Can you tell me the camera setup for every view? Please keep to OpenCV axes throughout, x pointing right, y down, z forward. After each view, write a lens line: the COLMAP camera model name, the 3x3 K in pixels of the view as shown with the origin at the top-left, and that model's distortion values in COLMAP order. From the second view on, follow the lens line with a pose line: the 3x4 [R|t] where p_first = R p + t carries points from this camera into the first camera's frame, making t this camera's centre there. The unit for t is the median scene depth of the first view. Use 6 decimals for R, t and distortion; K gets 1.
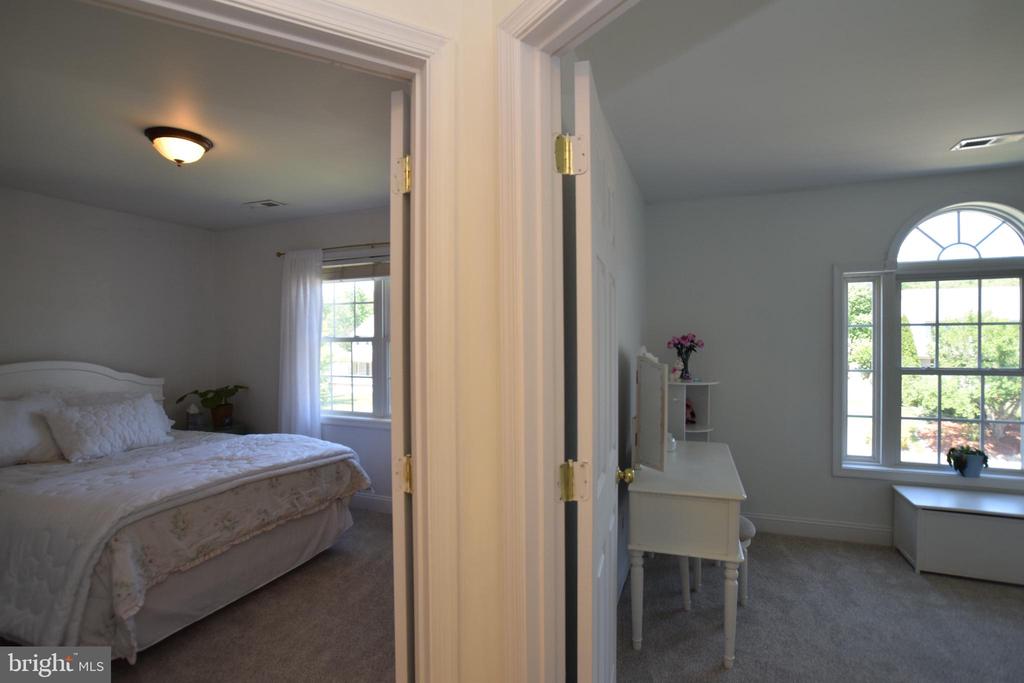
lens RADIAL K [[490.0, 0, 508.8], [0, 490.0, 345.9], [0, 0, 1]] dist [-0.075695, 0.036043]
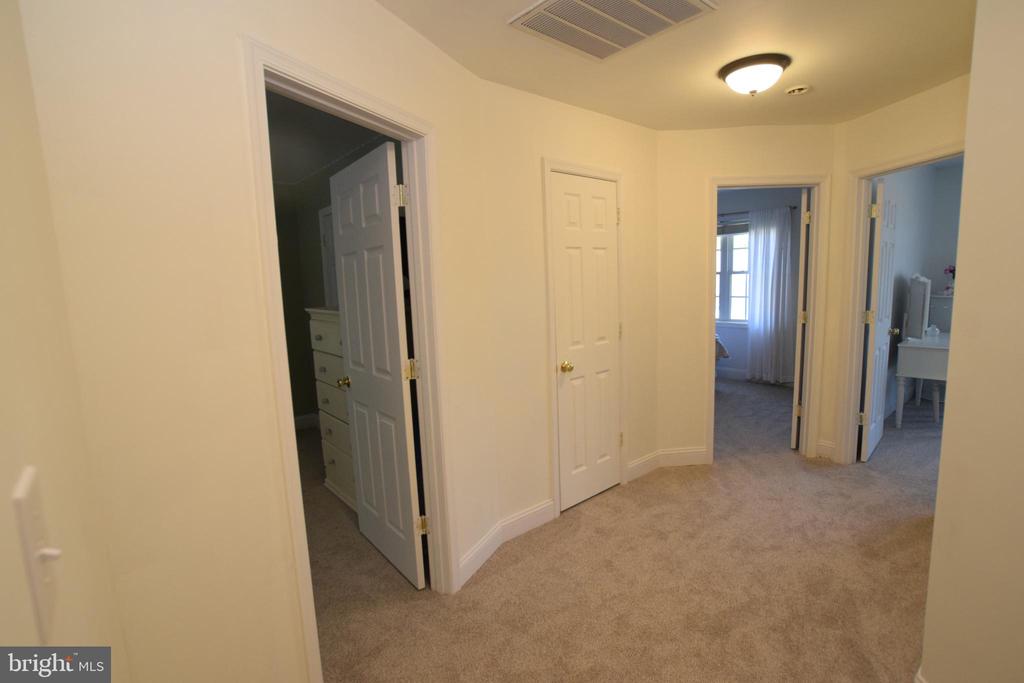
lens RADIAL K [[490.0, 0, 508.8], [0, 490.0, 345.9], [0, 0, 1]] dist [-0.075695, 0.036043]
pose [[0.875599, 0.039316, -0.481436, -0.151167], [0.027714, 0.990951, 0.131331, -0.002260], [0.482243, -0.128336, 0.866586, -1.010010]]
